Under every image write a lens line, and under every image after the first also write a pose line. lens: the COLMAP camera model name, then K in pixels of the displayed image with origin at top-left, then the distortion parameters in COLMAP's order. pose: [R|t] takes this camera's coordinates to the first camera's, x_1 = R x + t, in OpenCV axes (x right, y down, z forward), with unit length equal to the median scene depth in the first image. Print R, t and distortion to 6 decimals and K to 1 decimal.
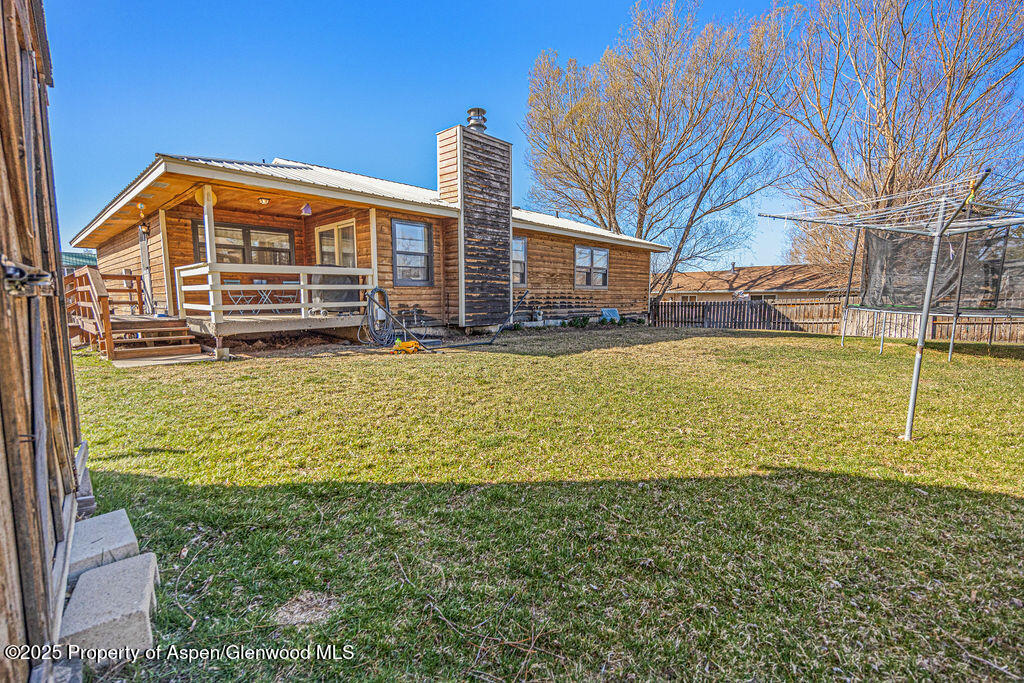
lens RADIAL K [[446.1, 0, 509.2], [0, 446.1, 341.0], [0, 0, 1]] dist [0.016143, -0.002290]
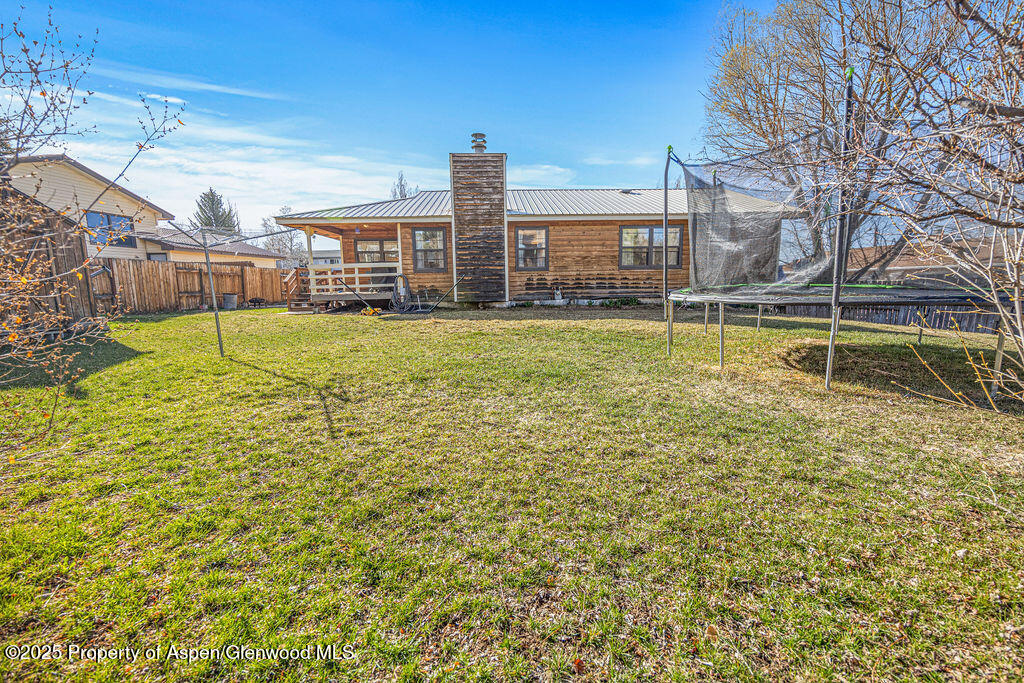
lens RADIAL K [[446.1, 0, 515.7], [0, 446.1, 343.0], [0, 0, 1]] dist [0.016143, -0.002290]
pose [[0.723078, 0.082546, -0.685817, 0.970395], [-0.054914, 0.996561, 0.062050, -0.000526], [0.688580, -0.007206, 0.725124, 0.134435]]
